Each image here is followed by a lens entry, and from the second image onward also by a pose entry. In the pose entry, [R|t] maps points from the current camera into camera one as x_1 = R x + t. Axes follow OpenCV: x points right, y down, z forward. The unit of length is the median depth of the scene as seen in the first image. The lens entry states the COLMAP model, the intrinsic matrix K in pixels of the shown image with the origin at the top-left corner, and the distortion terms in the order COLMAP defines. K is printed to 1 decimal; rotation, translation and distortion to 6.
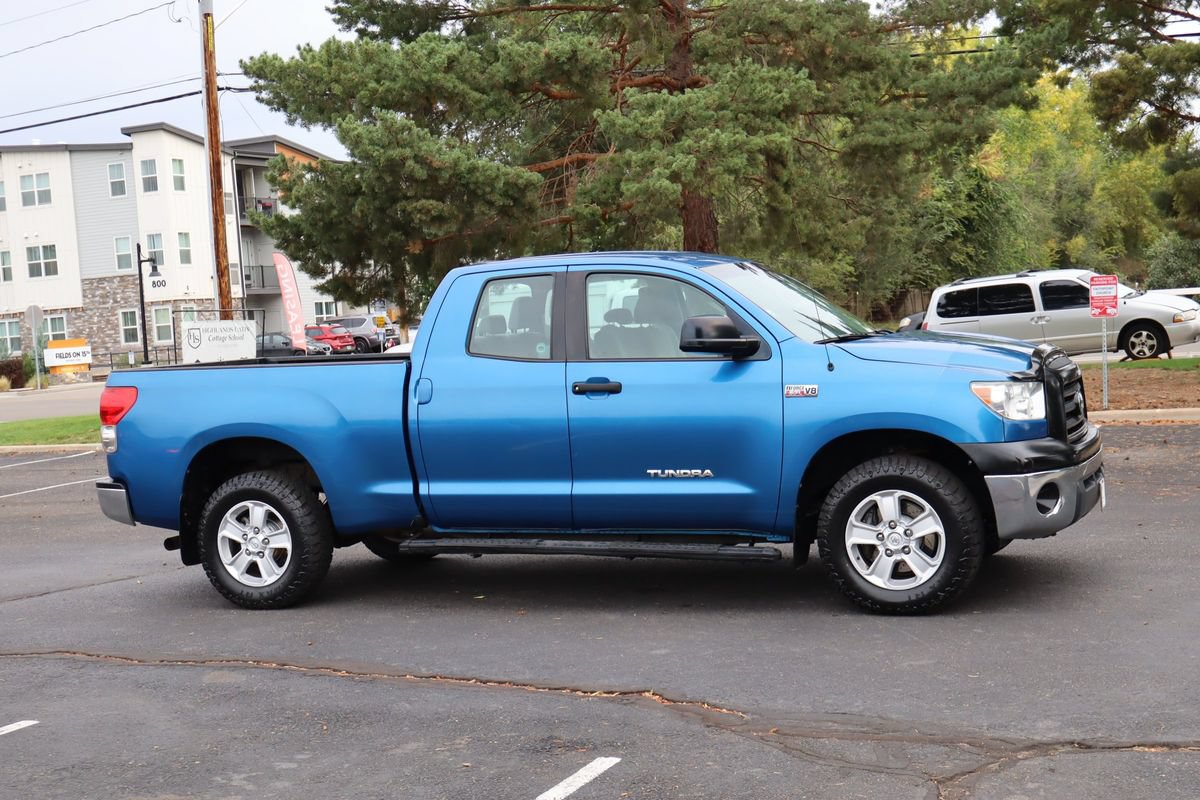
lens RADIAL K [[1660.3, 0, 600.0], [0, 1660.3, 400.0], [0, 0, 1]] dist [-0.000774, 0.020771]
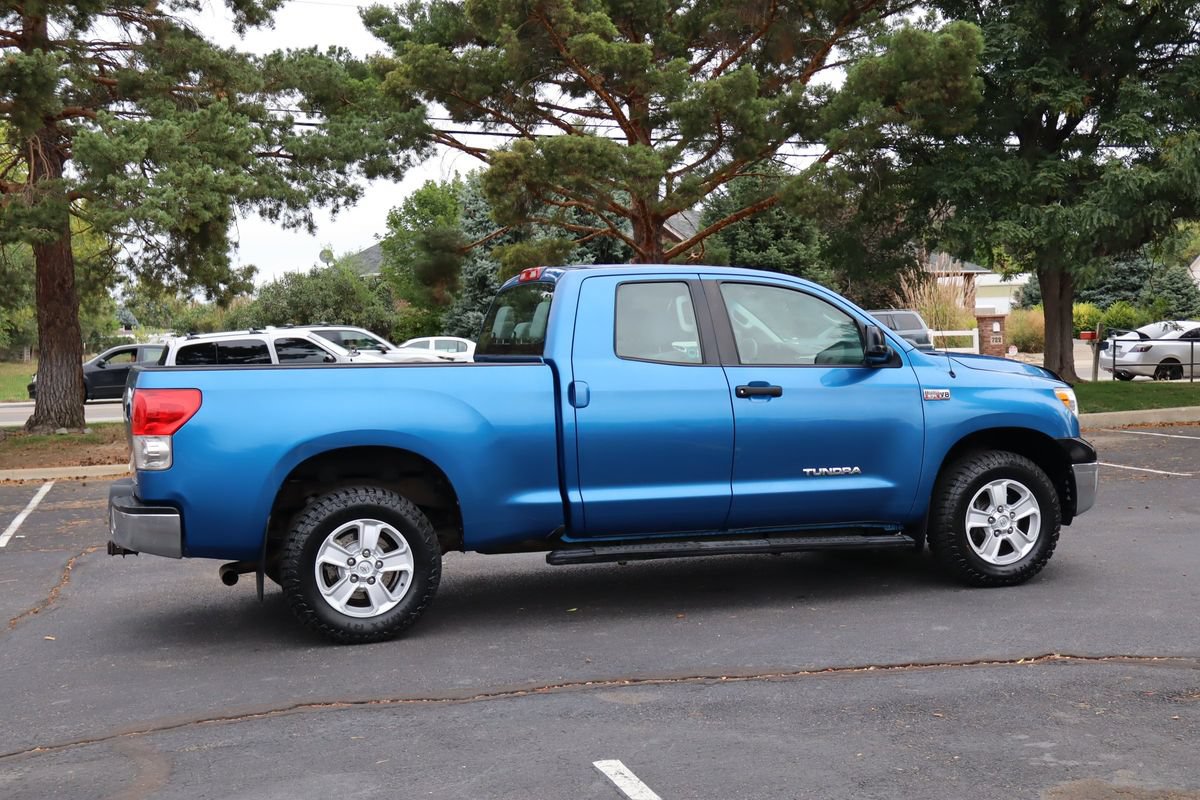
lens RADIAL K [[1515.0, 0, 600.0], [0, 1515.0, 400.0], [0, 0, 1]] dist [-0.000513, -0.004094]
pose [[0.769600, 0.013781, 0.638378, -0.625726], [0.013517, 0.999191, -0.037866, 0.029829], [-0.638383, 0.037771, 0.768791, 0.303320]]
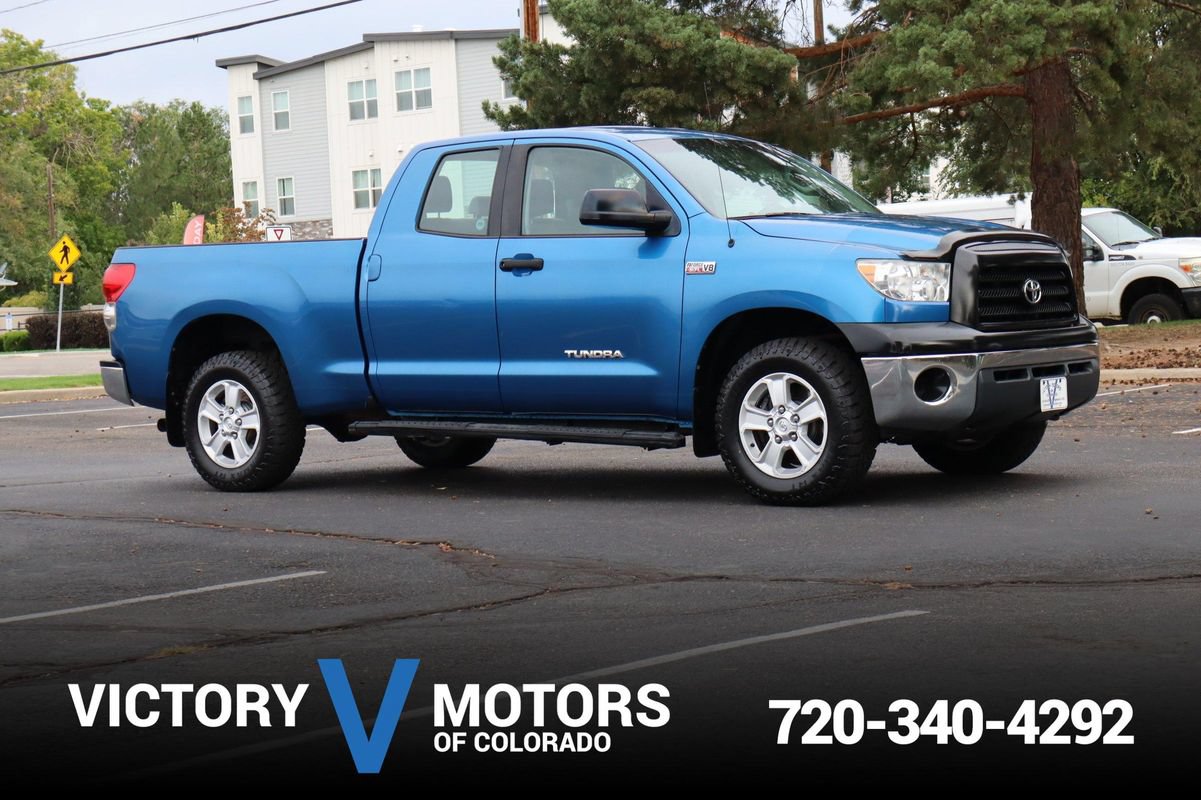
lens RADIAL K [[2326.3, 0, 600.5], [0, 2326.3, 400.0], [0, 0, 1]] dist [0.019796, 0.068305]
pose [[0.962876, 0.035451, -0.267605, 0.371255], [-0.034174, 0.999371, 0.009433, 0.052042], [0.267771, 0.000062, 0.963483, -0.265817]]
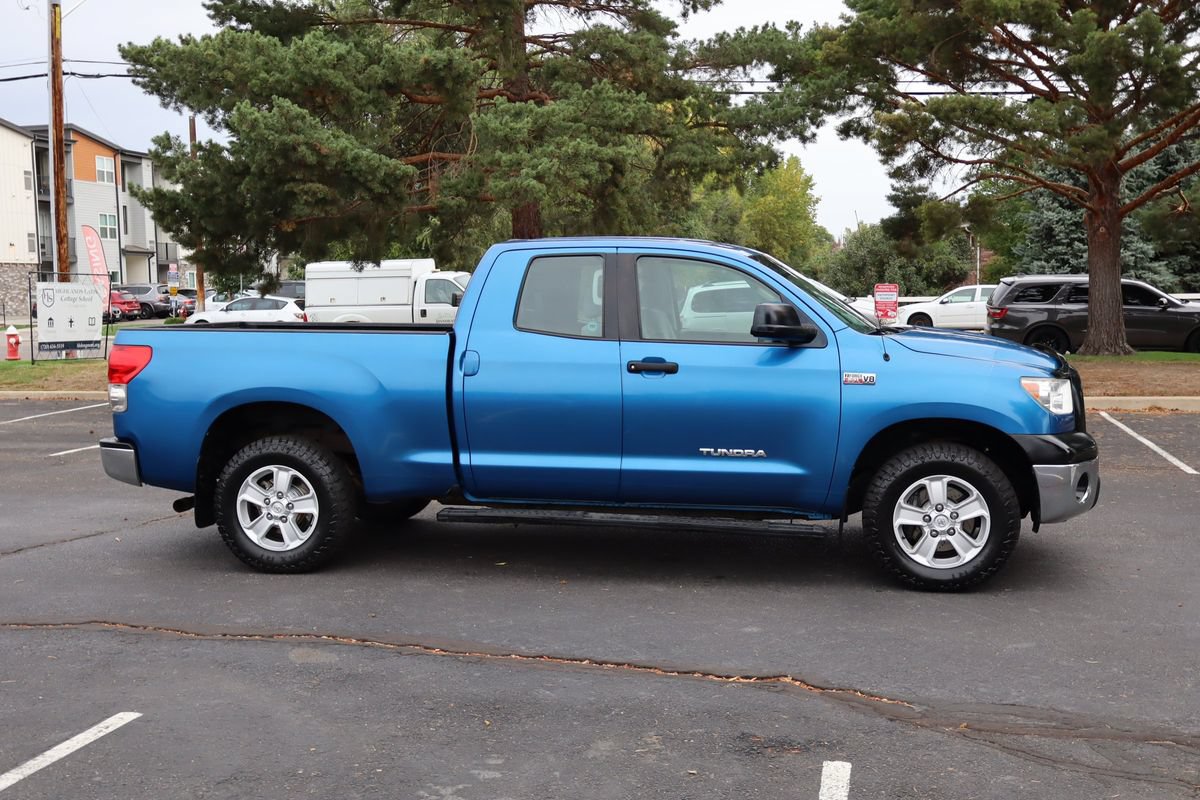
lens RADIAL K [[1331.9, 0, 600.0], [0, 1331.9, 400.0], [0, 0, 1]] dist [0.000274, -0.000584]
pose [[0.978435, 0.034636, 0.203629, -0.184125], [-0.039276, 0.999052, 0.018789, -0.001209], [-0.202785, -0.026382, 0.978868, 0.178229]]
